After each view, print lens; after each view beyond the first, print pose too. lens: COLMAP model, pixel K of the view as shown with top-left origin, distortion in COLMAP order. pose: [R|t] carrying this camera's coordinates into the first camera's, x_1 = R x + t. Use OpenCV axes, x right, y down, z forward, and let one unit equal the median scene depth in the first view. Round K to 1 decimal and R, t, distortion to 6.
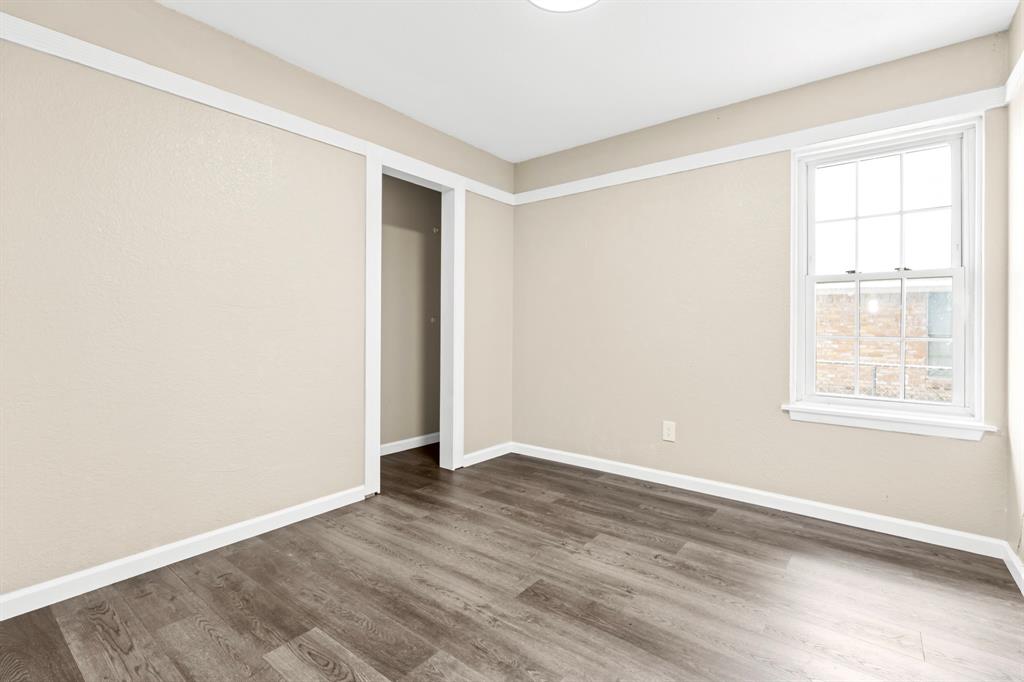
lens RADIAL K [[465.1, 0, 515.2], [0, 465.1, 331.2], [0, 0, 1]] dist [-0.008700, 0.003416]
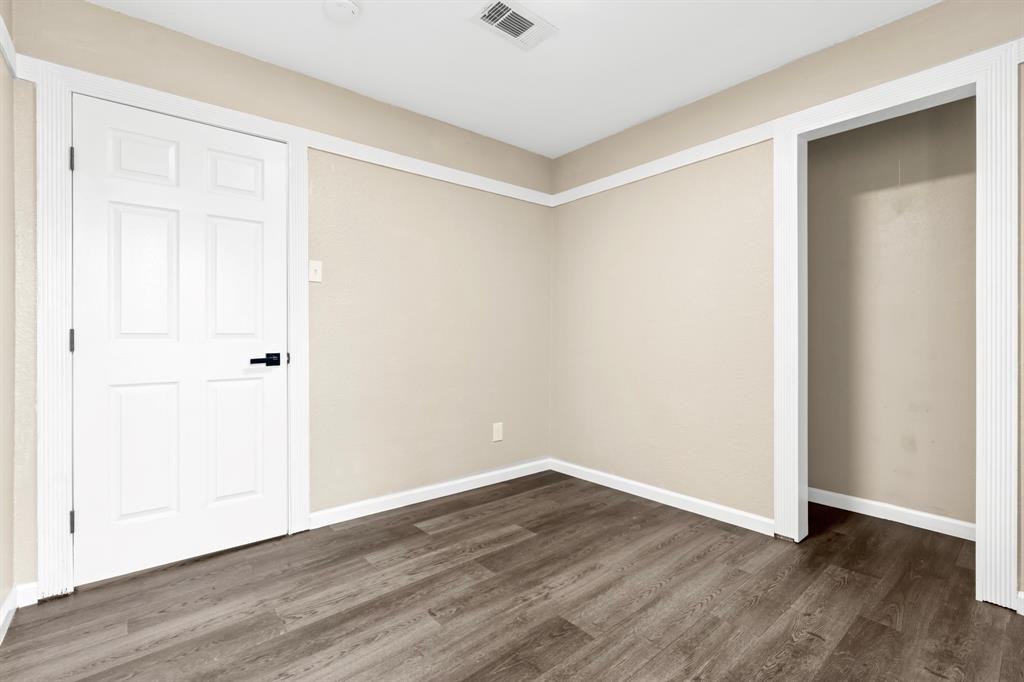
lens RADIAL K [[465.1, 0, 511.7], [0, 465.1, 340.3], [0, 0, 1]] dist [-0.008700, 0.003416]
pose [[-0.204803, 0.004991, -0.978791, 0.916933], [-0.007106, 0.999953, 0.006585, -0.006374], [0.978777, 0.008304, -0.204758, 1.042310]]
